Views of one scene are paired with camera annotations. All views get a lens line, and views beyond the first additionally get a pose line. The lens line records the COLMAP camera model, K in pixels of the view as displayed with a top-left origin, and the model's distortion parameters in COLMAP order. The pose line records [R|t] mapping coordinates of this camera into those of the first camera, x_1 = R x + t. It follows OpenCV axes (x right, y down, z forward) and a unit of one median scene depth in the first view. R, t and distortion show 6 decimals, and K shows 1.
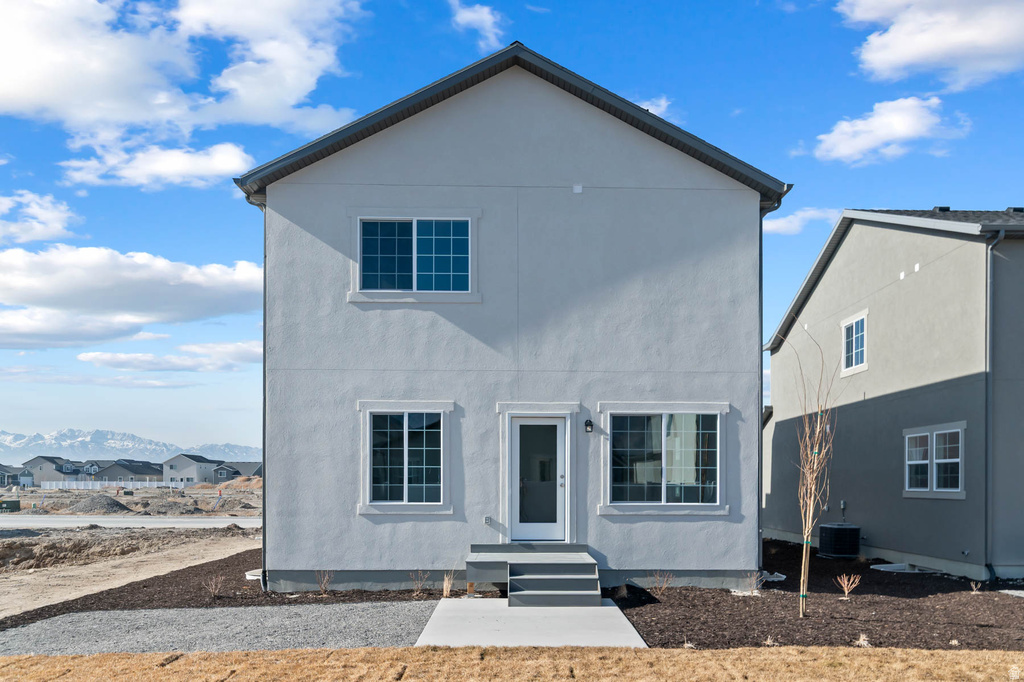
lens RADIAL K [[703.2, 0, 515.1], [0, 703.2, 368.6], [0, 0, 1]] dist [0.003672, -0.001982]
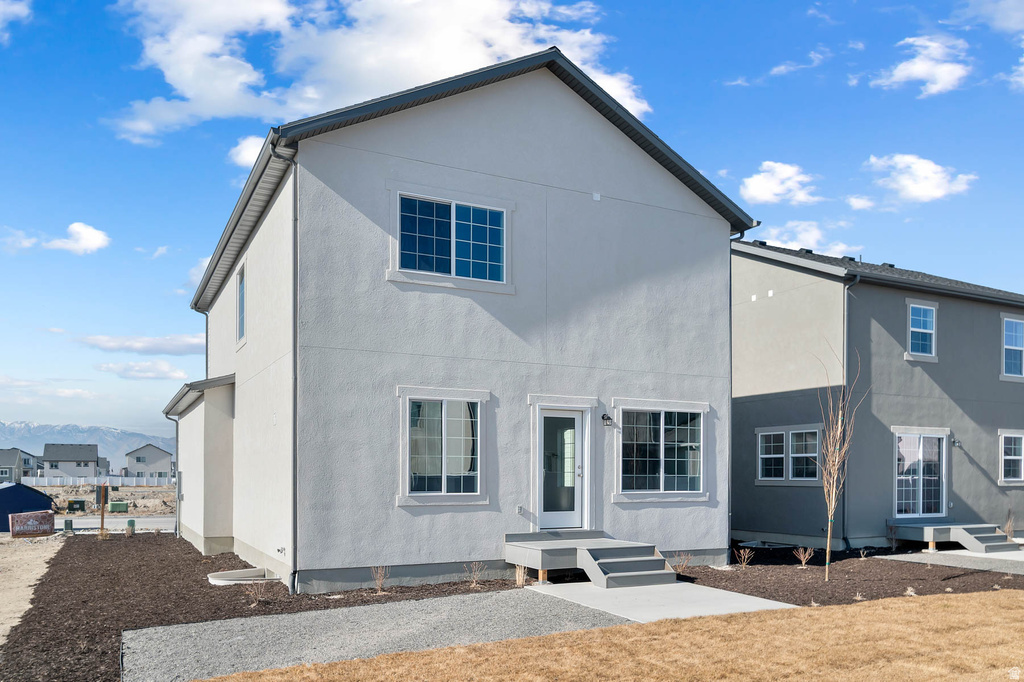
lens RADIAL K [[759.4, 0, 512.0], [0, 759.4, 341.0], [0, 0, 1]] dist [0.001824, 0.000318]
pose [[0.906973, 0.072583, 0.414887, -0.509860], [-0.067575, 0.997355, -0.026761, 0.002237], [-0.415732, -0.003765, 0.909479, 0.006395]]
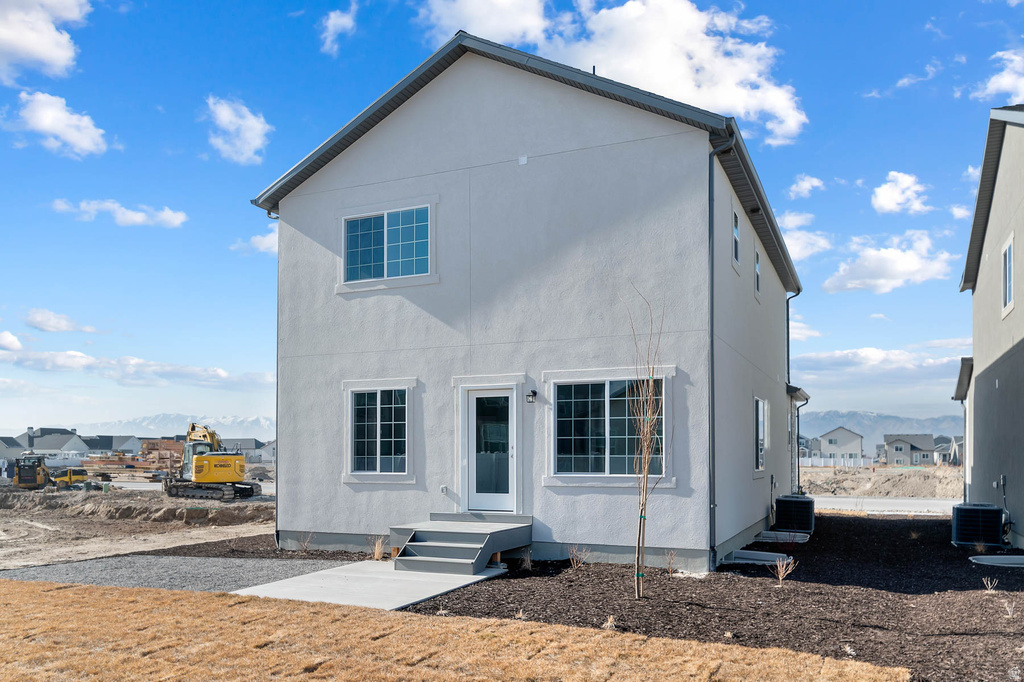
lens RADIAL K [[730.6, 0, 514.7], [0, 730.6, 319.6], [0, 0, 1]] dist [-0.000629, 0.000148]
pose [[0.914387, -0.078093, -0.397238, 0.496187], [0.068866, 0.996922, -0.037465, 0.010239], [0.398941, 0.006901, 0.916951, 0.040867]]
